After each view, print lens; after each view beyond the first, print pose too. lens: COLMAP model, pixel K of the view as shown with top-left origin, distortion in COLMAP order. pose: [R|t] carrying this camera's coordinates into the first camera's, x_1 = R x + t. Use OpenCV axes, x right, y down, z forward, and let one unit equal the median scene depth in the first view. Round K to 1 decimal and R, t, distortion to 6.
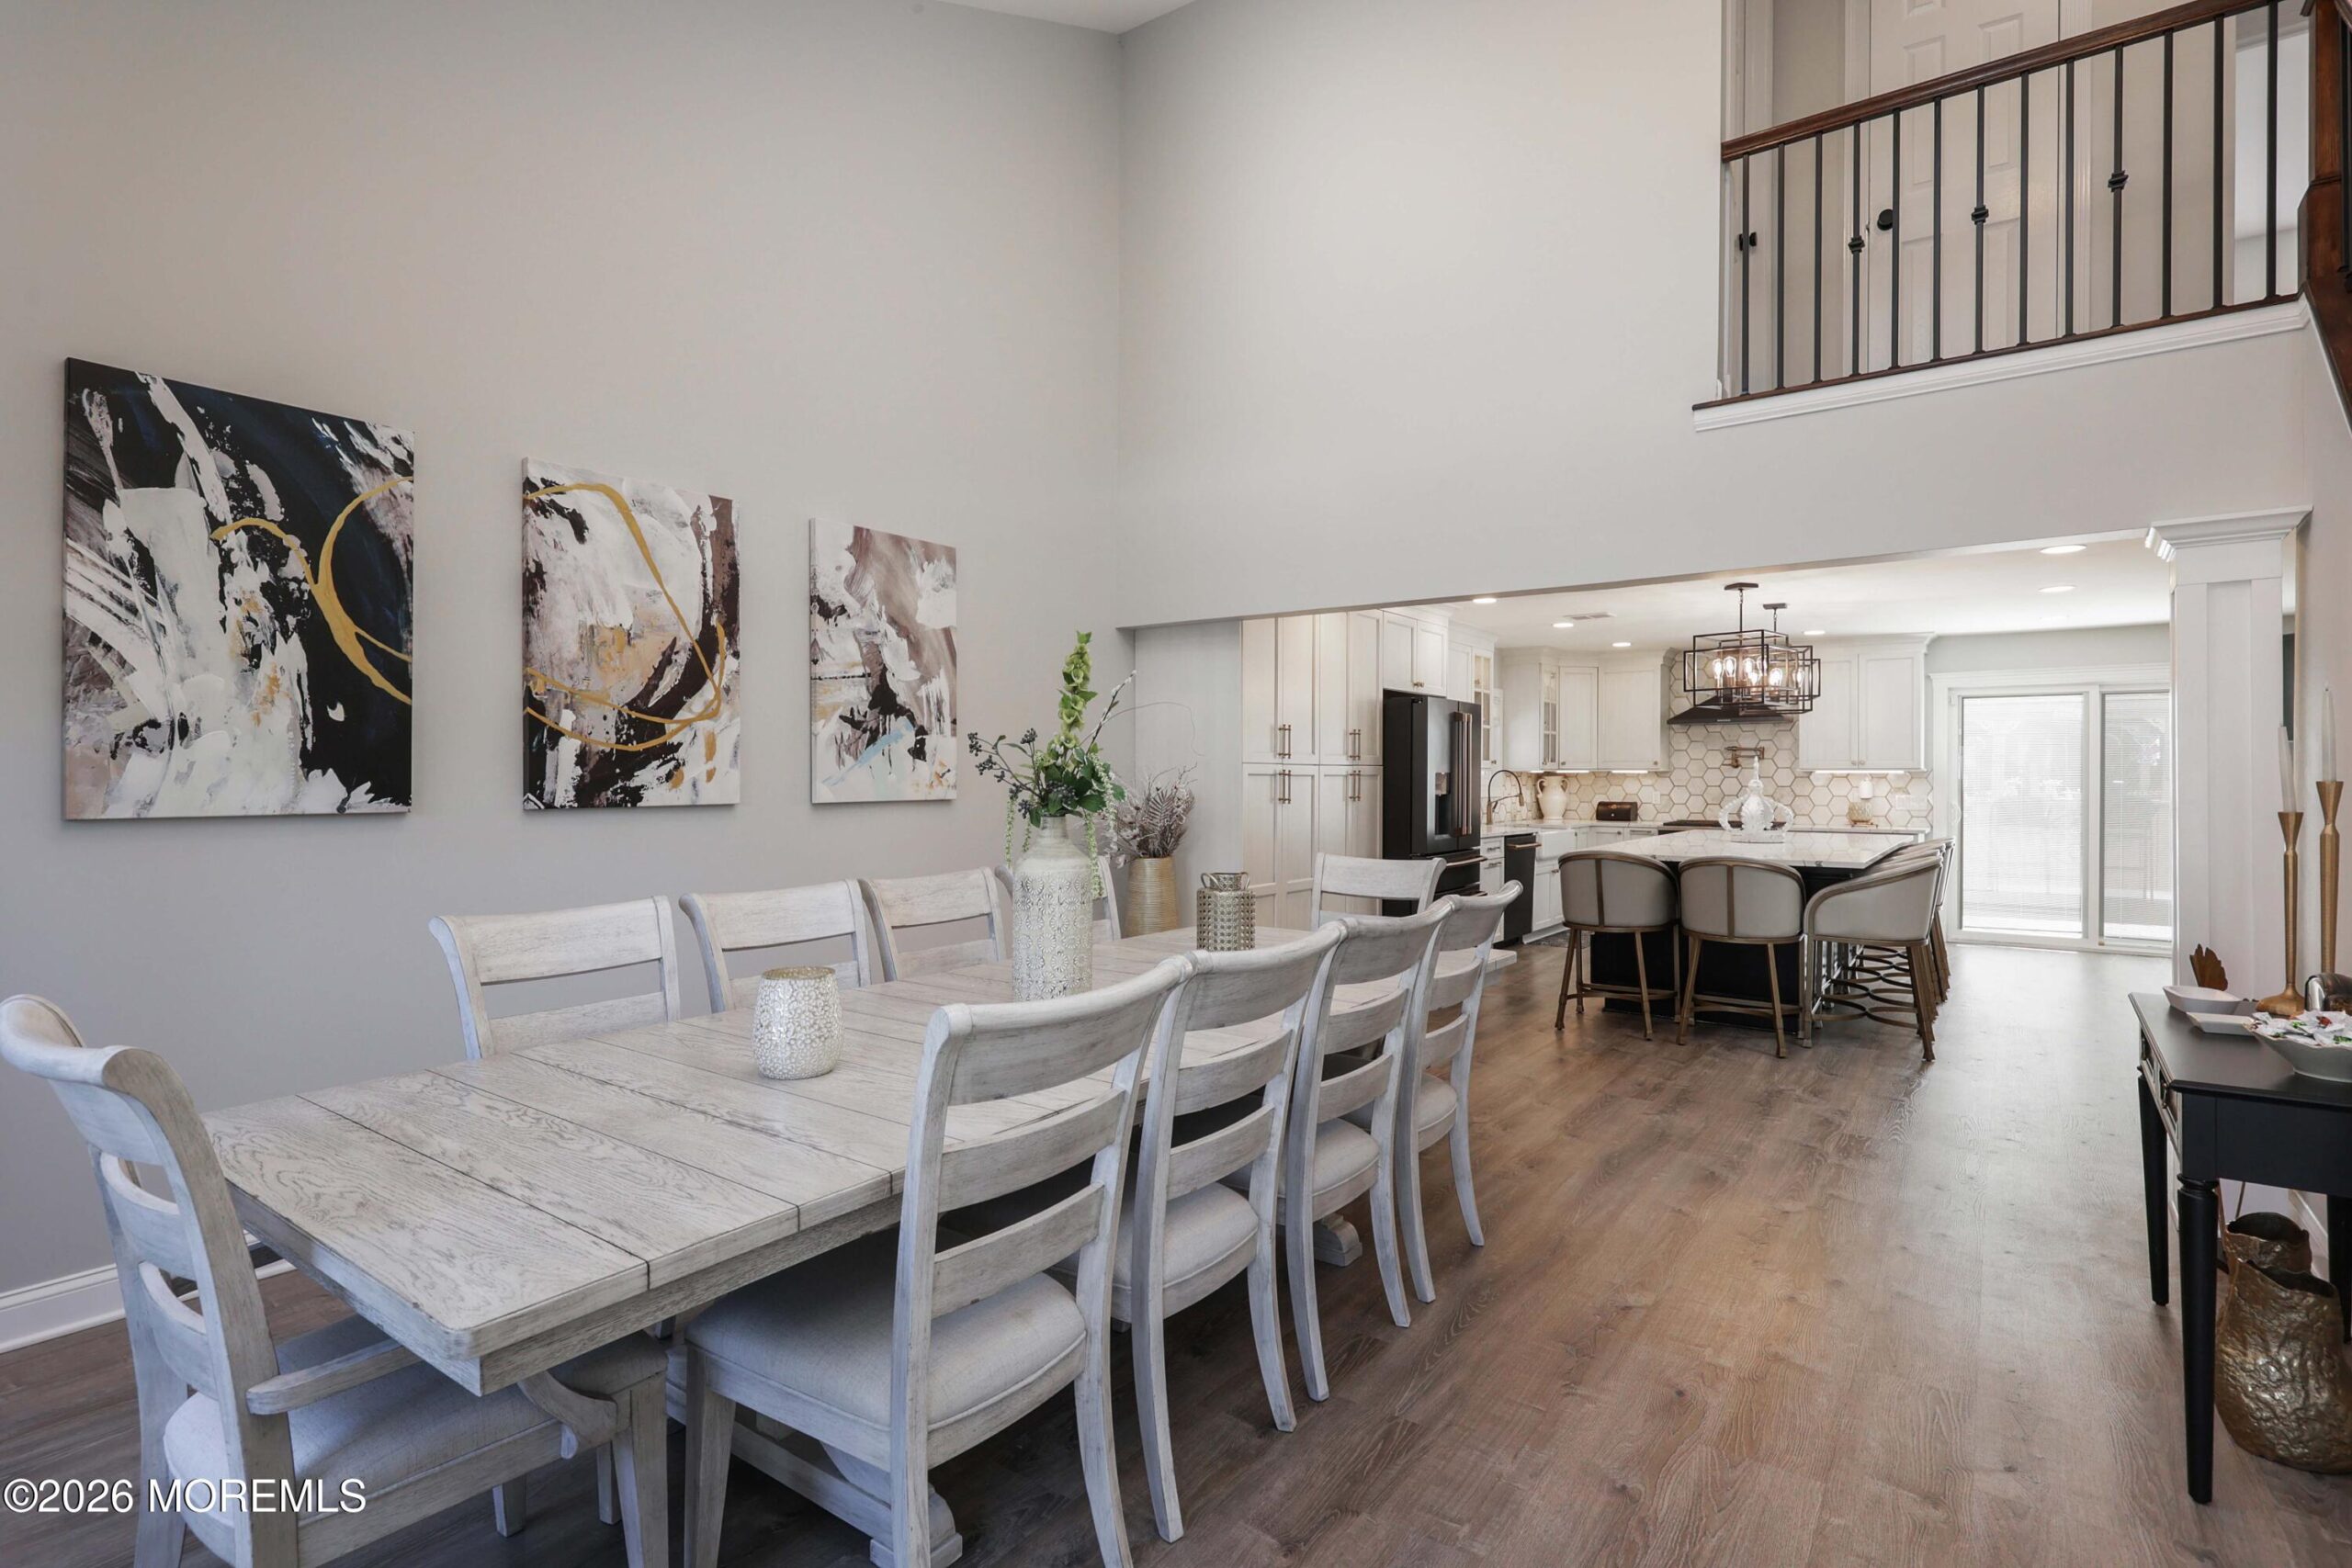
lens RADIAL K [[1153.7, 0, 1192.9], [0, 1153.7, 773.5], [0, 0, 1]] dist [0.010736, 0.000247]
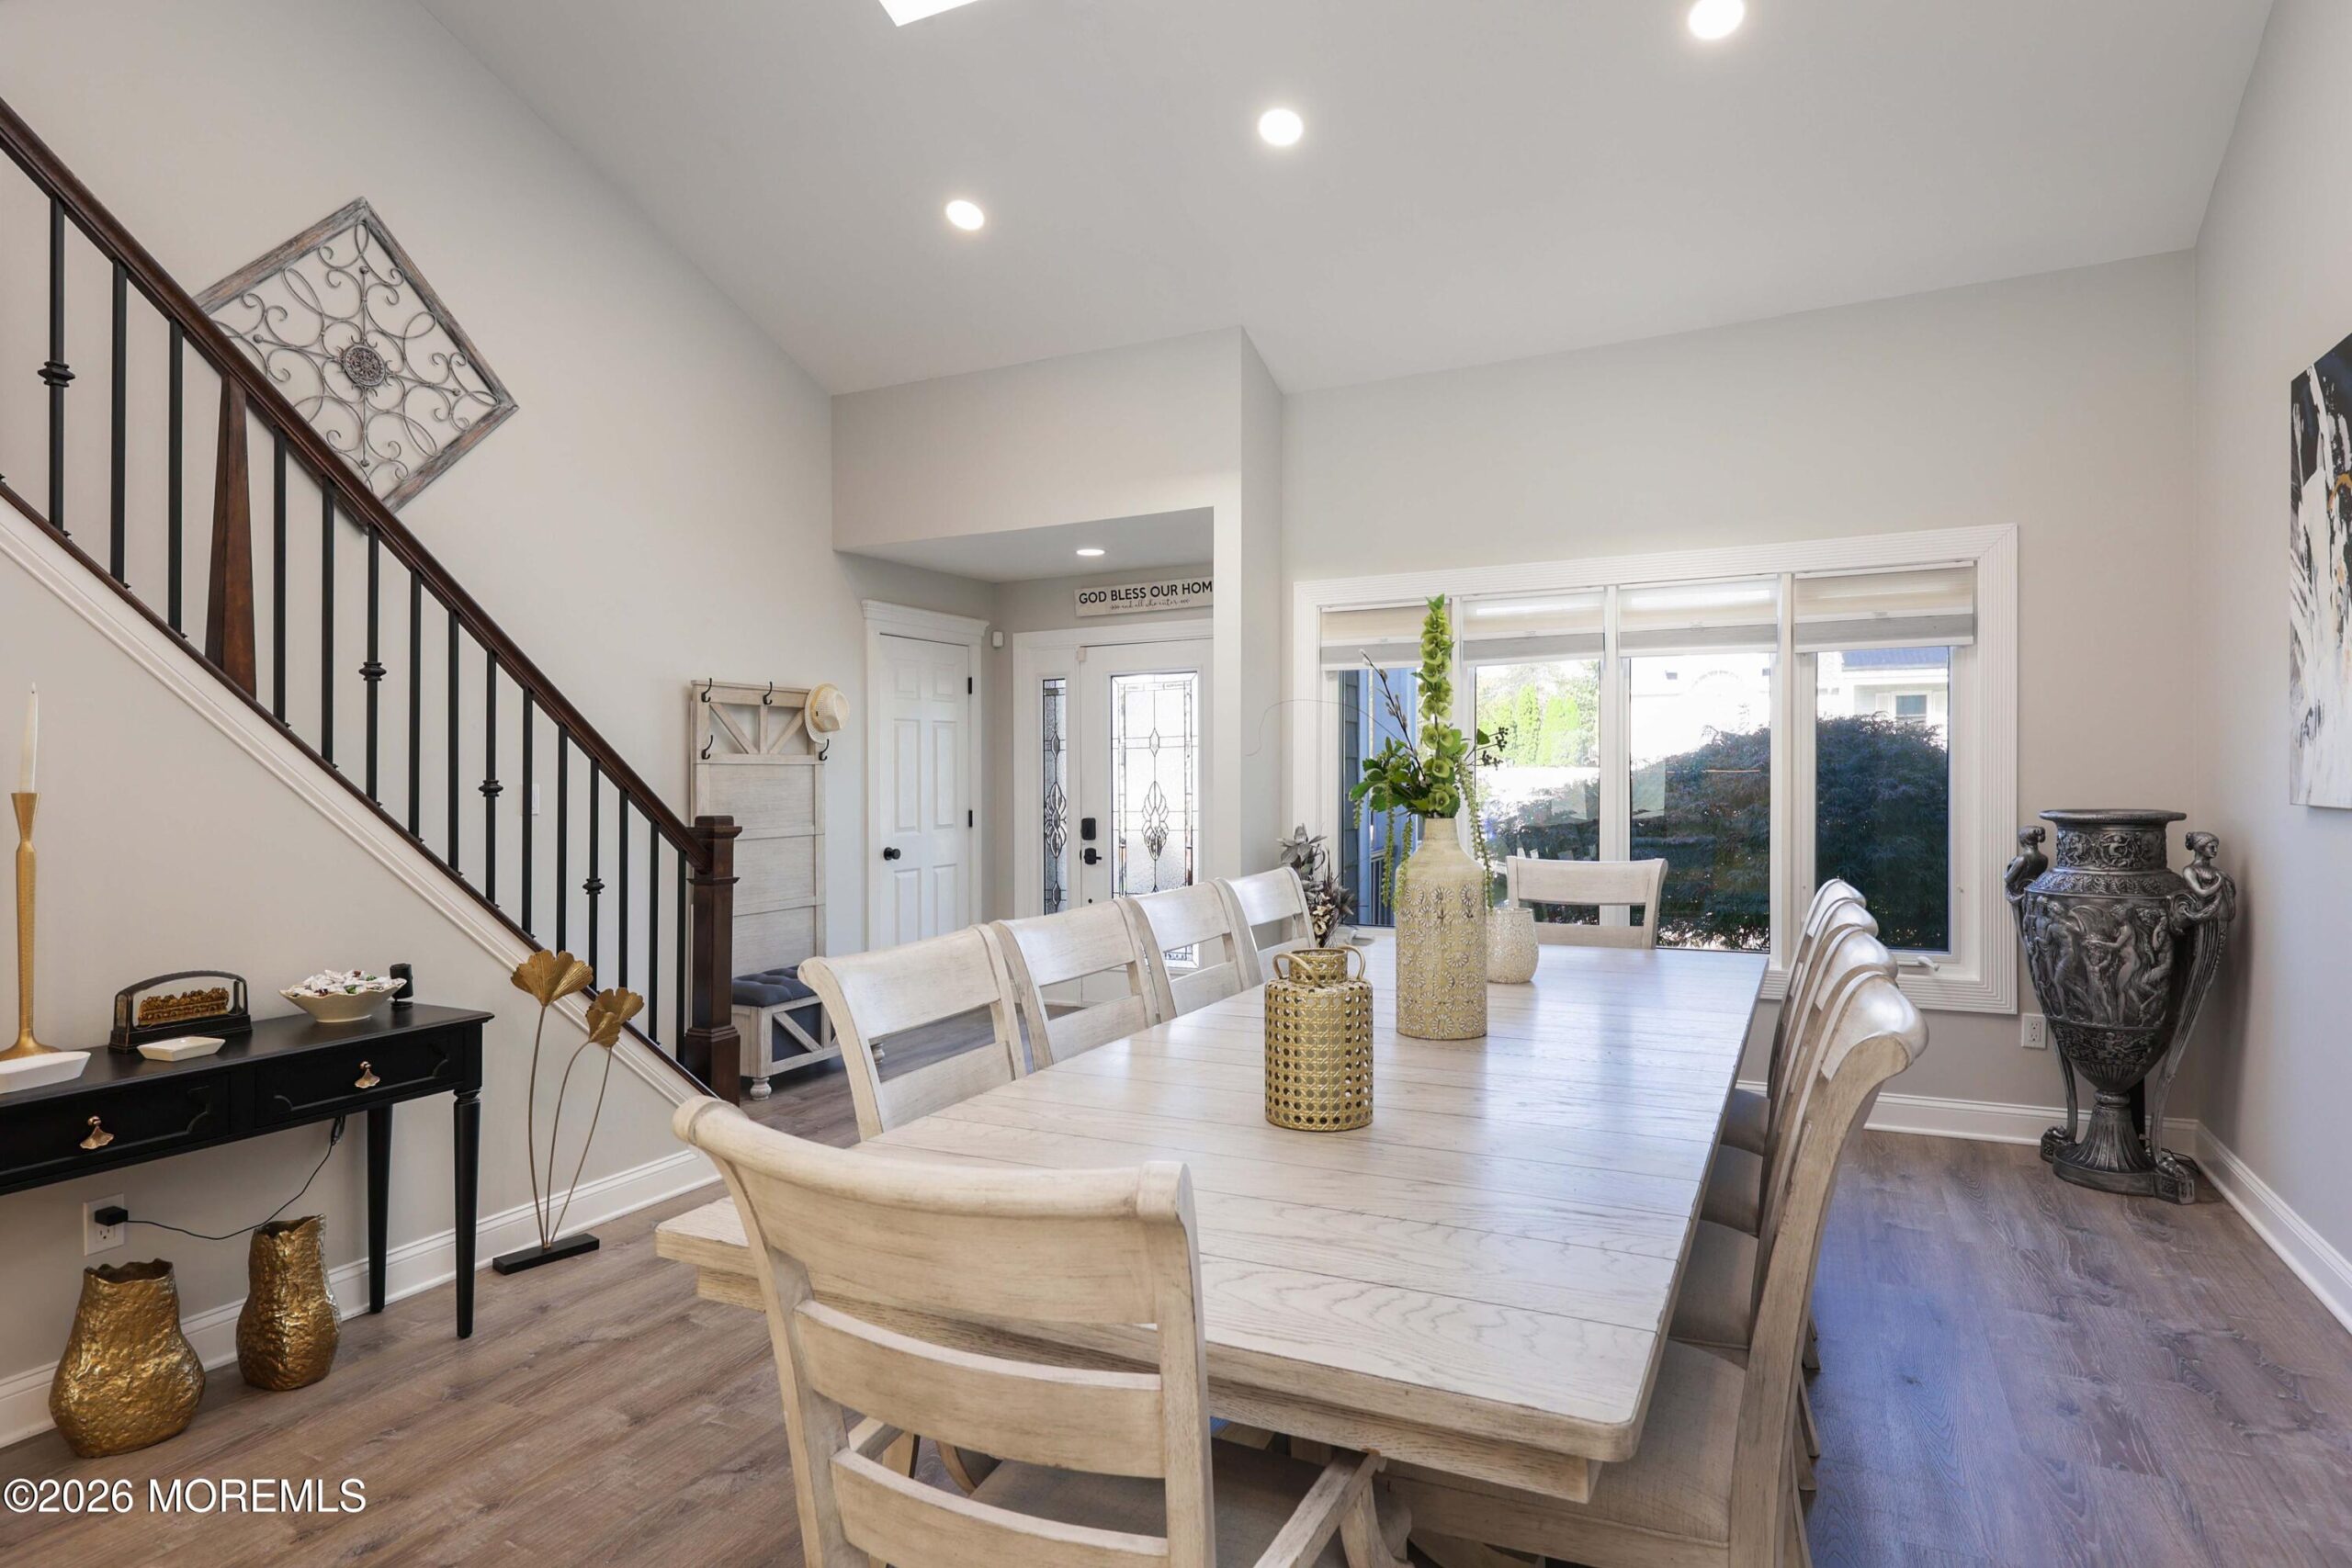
lens RADIAL K [[1253.0, 0, 1190.4], [0, 1253.0, 770.5], [0, 0, 1]] dist [-0.003372, -0.000361]
pose [[-0.987797, 0.002713, -0.155725, 0.132769], [0.003085, 0.999993, -0.002146, 0.003314], [0.155718, -0.002600, -0.987798, 1.148734]]
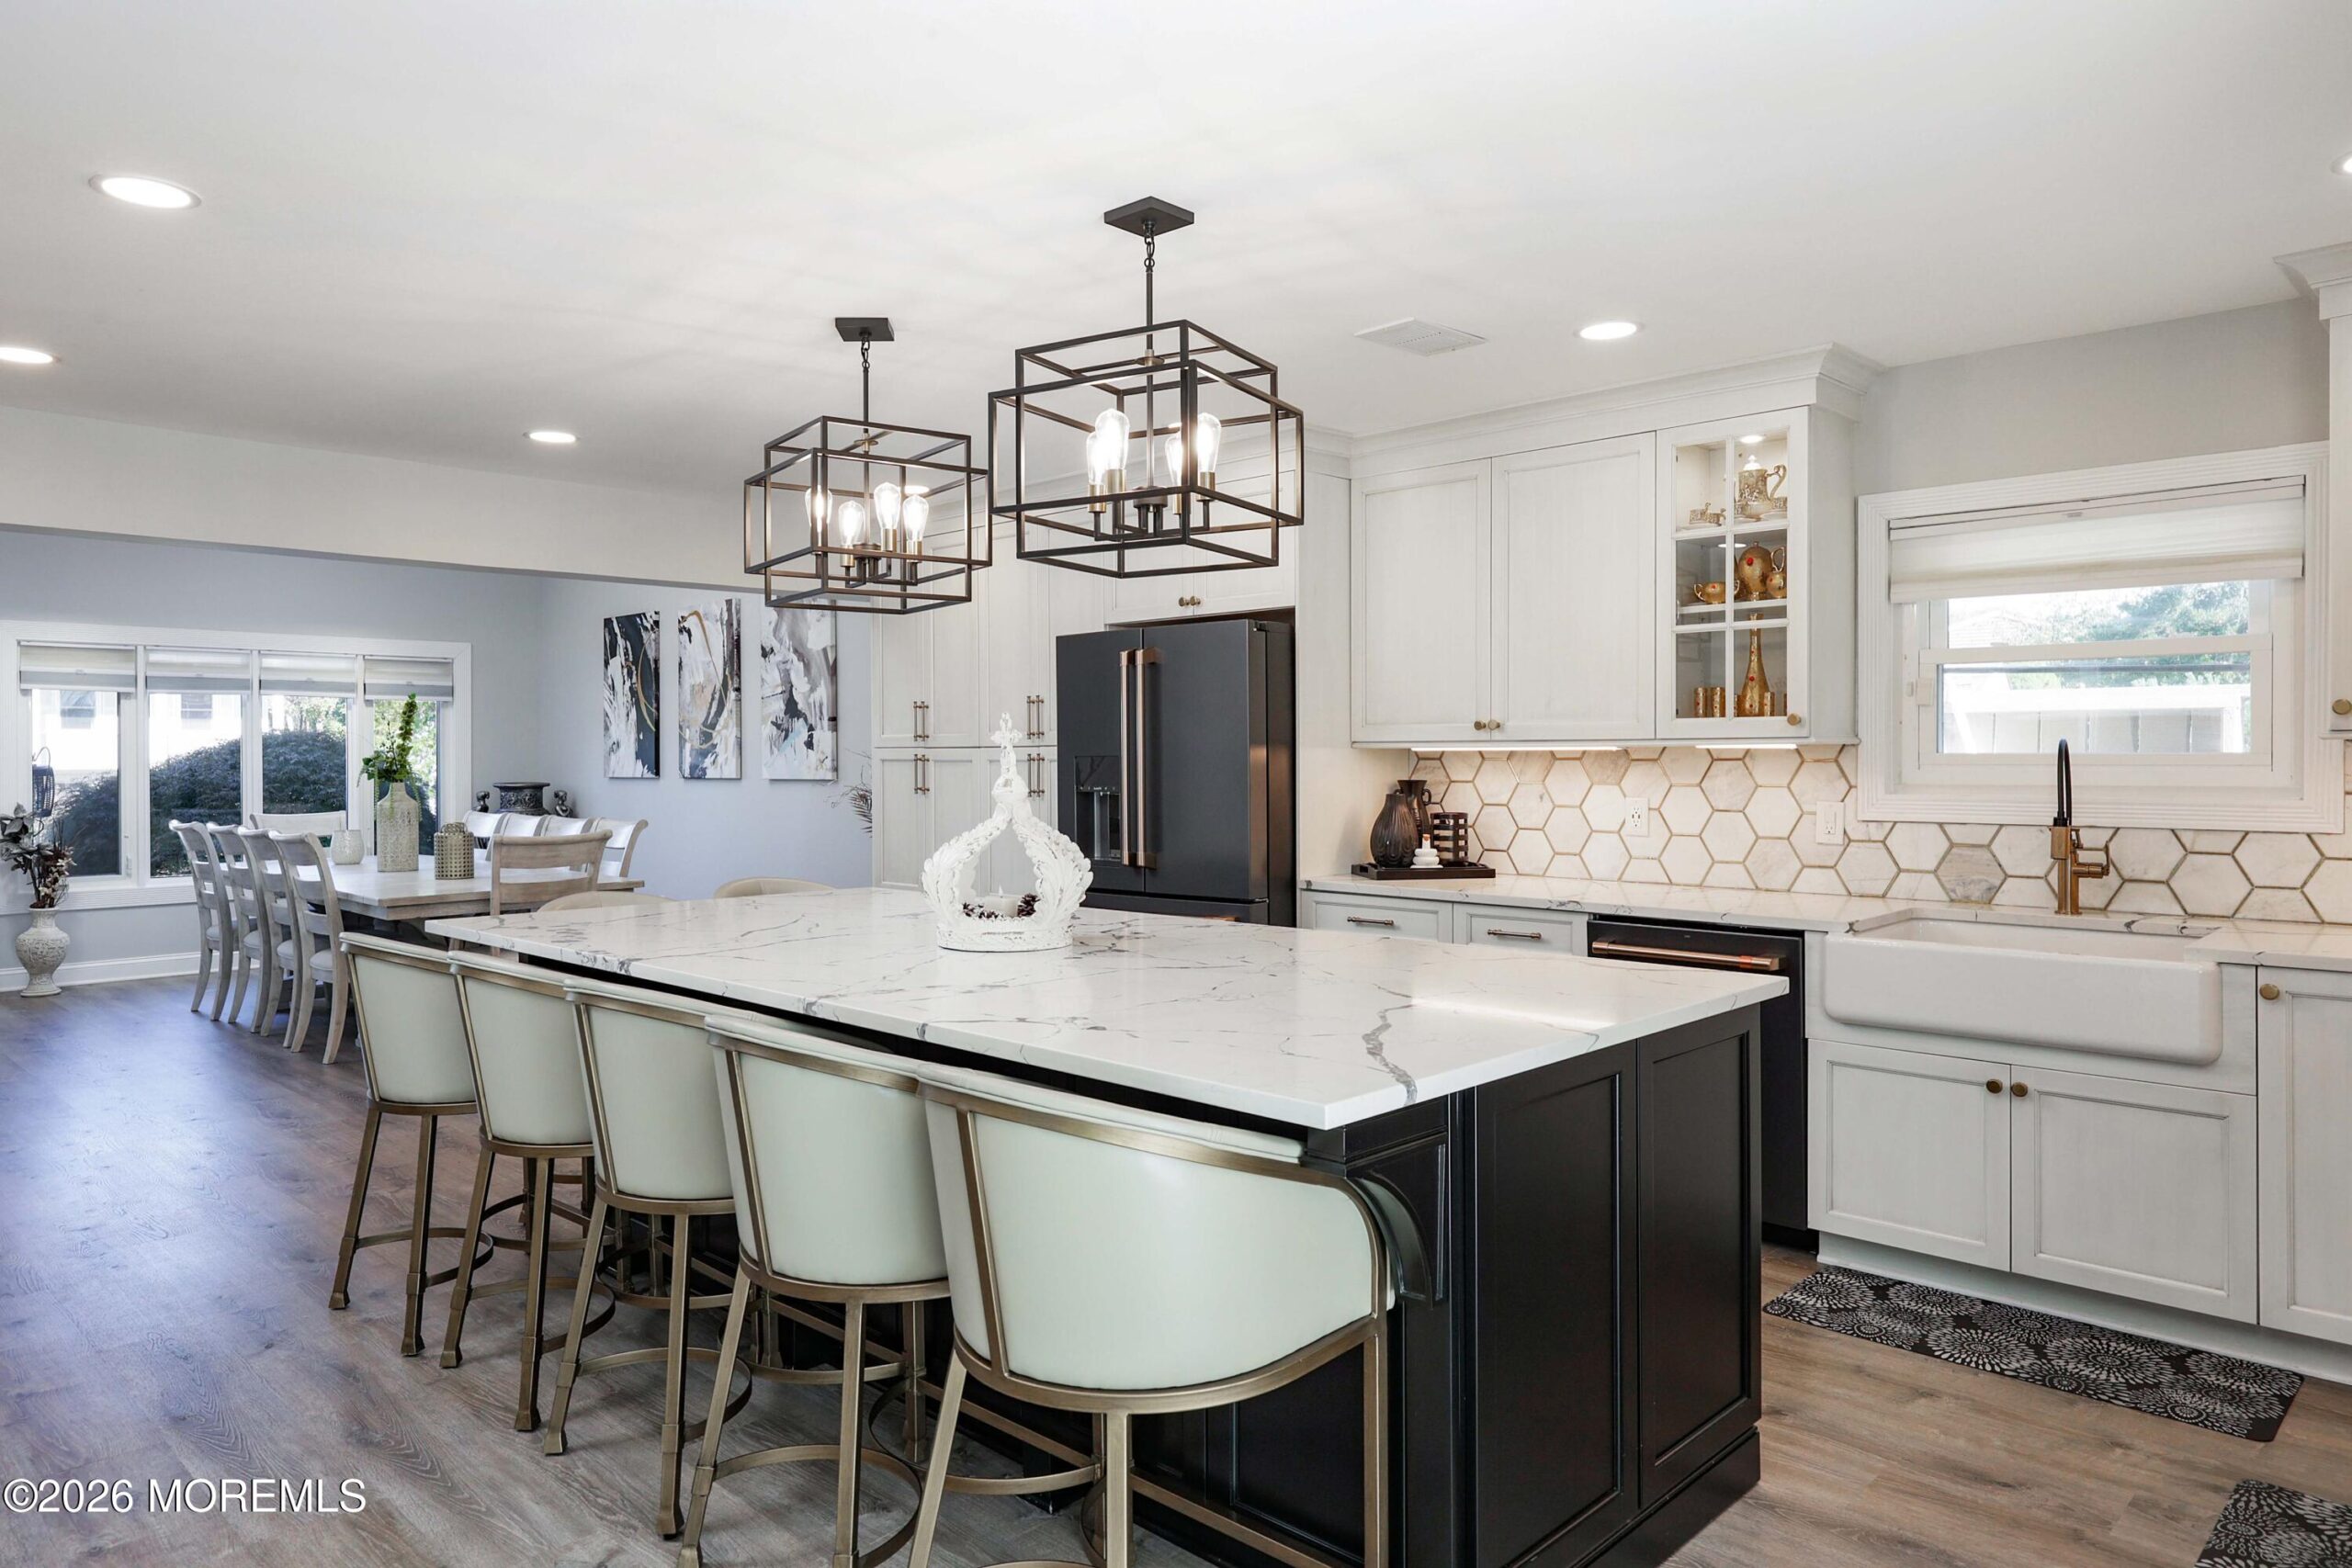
lens RADIAL K [[1456.9, 0, 1208.8], [0, 1456.9, 762.1], [0, 0, 1]] dist [0.000651, 0.001894]
pose [[-0.128476, 0.001532, -0.991711, 1.416712], [0.004813, 0.999988, 0.000921, 0.003383], [0.991701, -0.004655, -0.128482, 1.712126]]
